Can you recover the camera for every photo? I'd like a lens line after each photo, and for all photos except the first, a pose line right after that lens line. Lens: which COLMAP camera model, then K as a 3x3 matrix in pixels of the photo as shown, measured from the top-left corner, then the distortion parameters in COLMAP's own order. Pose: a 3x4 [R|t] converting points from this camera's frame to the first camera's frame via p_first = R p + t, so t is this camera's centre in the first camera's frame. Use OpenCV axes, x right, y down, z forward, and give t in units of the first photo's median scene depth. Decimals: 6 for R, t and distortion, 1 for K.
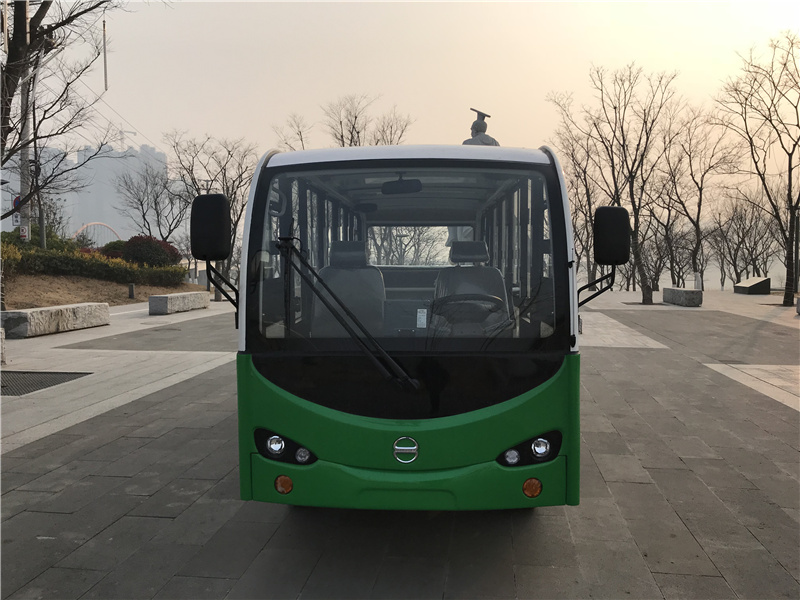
lens RADIAL K [[657.8, 0, 389.9], [0, 657.8, 316.2], [0, 0, 1]] dist [0.024416, -0.018631]
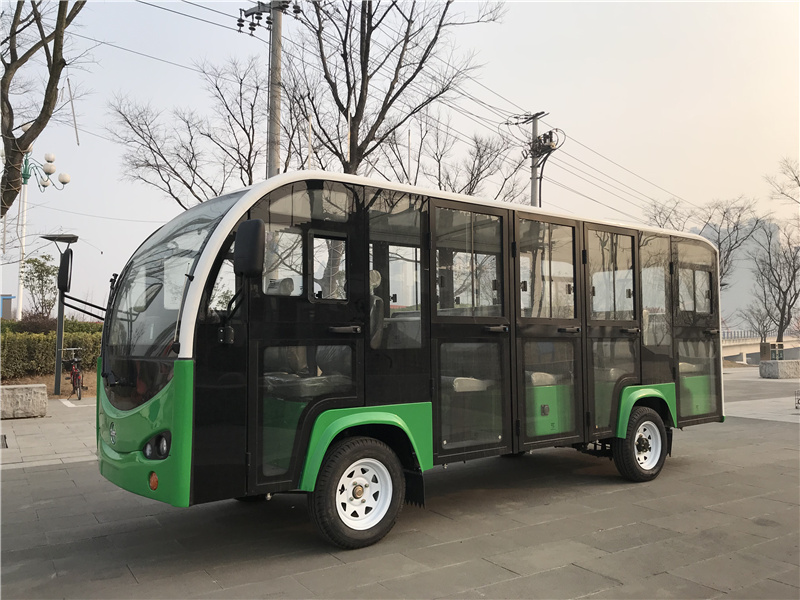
lens RADIAL K [[657.8, 0, 381.1], [0, 657.8, 292.1], [0, 0, 1]] dist [0.024416, -0.018631]
pose [[0.643101, -0.057366, -0.763630, 1.182419], [-0.061798, 0.990050, -0.126419, 0.056422], [0.763284, 0.128491, 0.633157, 0.493076]]
